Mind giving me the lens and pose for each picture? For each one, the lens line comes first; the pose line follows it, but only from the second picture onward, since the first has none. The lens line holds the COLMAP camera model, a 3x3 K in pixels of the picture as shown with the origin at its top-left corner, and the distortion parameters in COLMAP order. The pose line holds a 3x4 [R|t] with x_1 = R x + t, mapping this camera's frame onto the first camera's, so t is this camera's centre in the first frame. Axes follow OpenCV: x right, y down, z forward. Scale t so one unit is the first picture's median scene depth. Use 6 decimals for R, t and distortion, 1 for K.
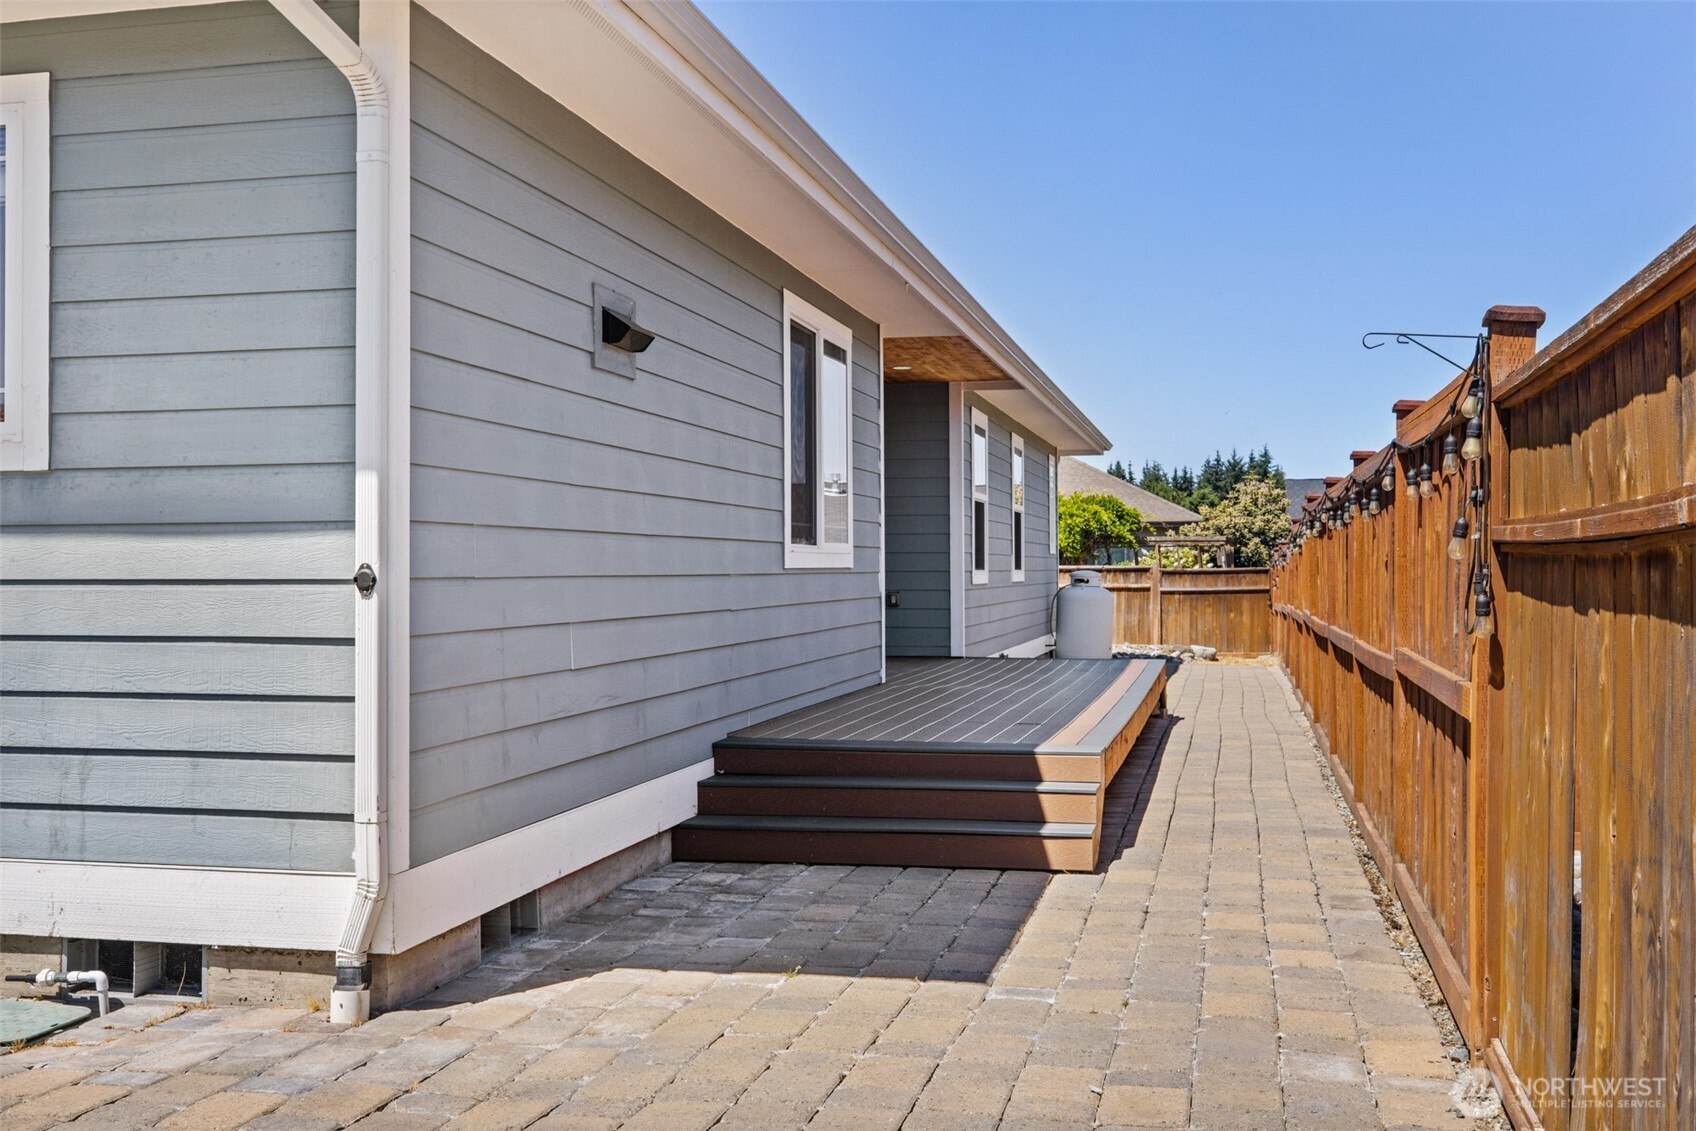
lens RADIAL K [[1671.4, 0, 854.0], [0, 1671.4, 542.9], [0, 0, 1]] dist [-0.001635, 0.000000]
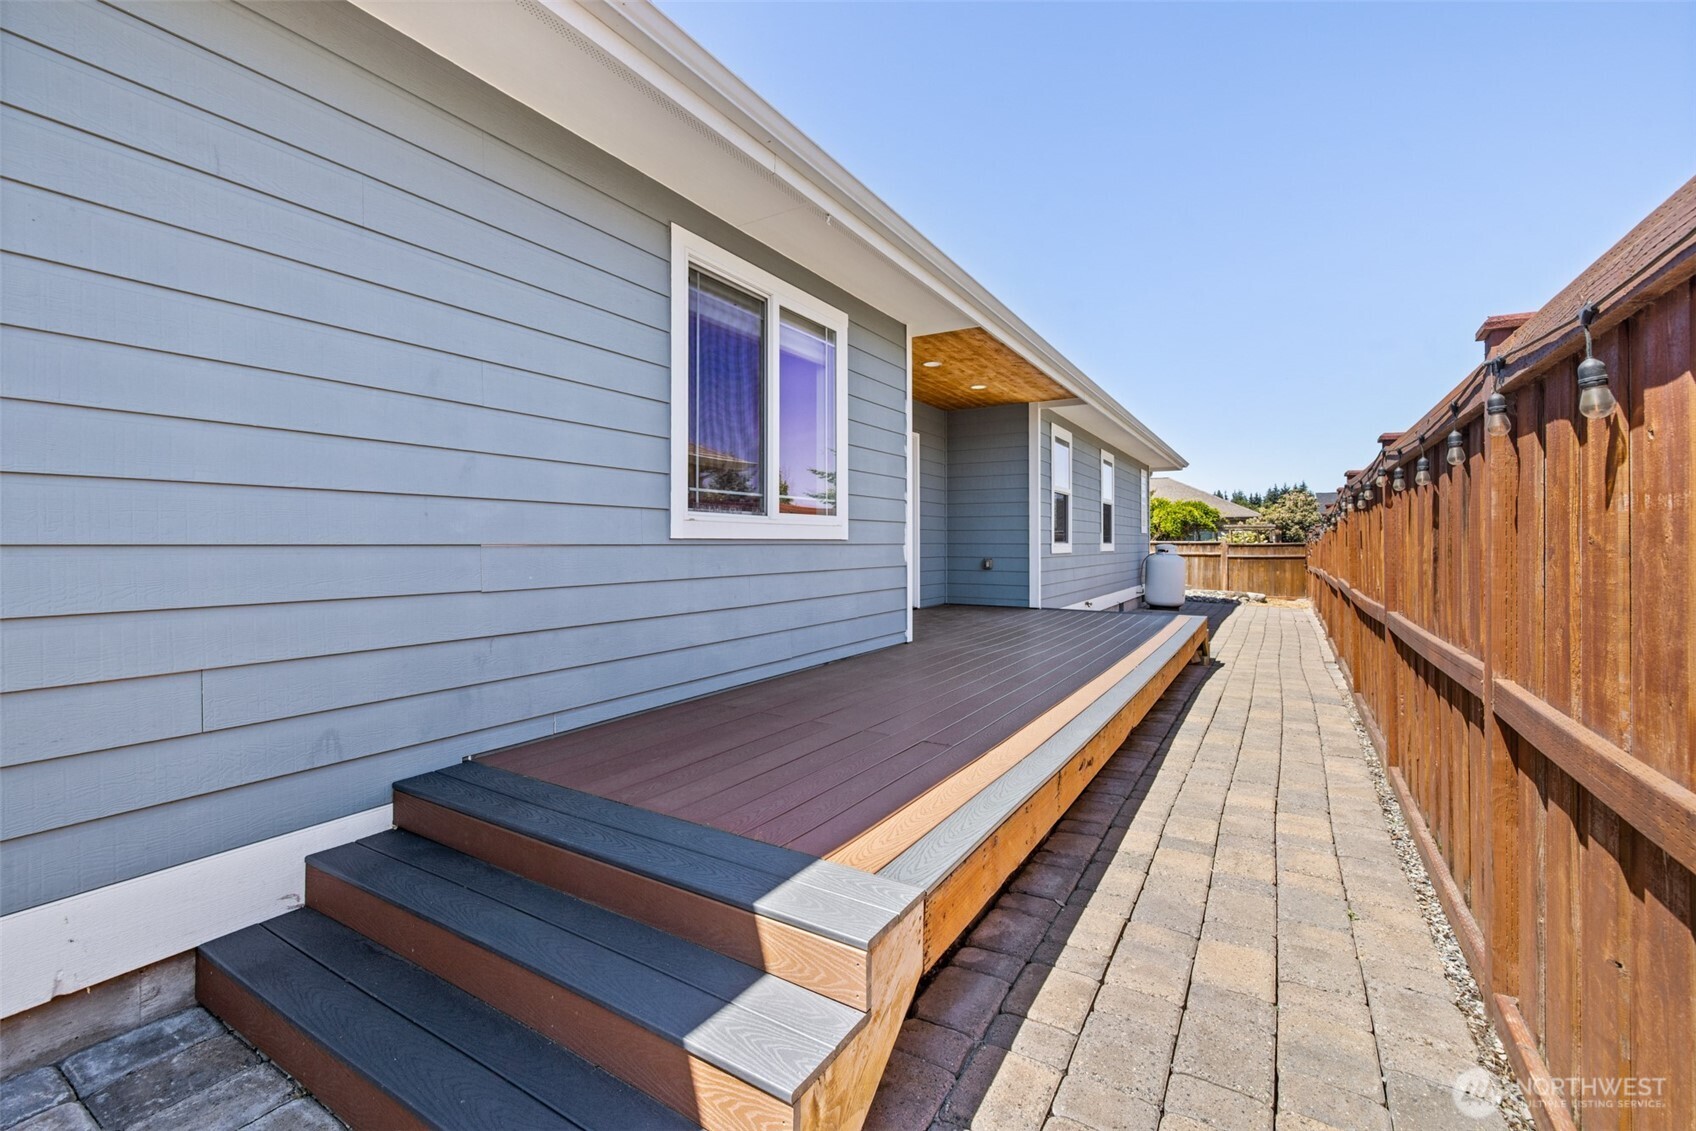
lens RADIAL K [[718.4, 0, 835.4], [0, 718.4, 538.0], [0, 0, 1]] dist [0.001134, 0.001384]
pose [[0.944214, 0.002889, -0.329319, 0.080413], [0.000234, 0.999955, 0.009443, 0.005499], [0.329331, -0.008993, 0.944172, 0.322865]]
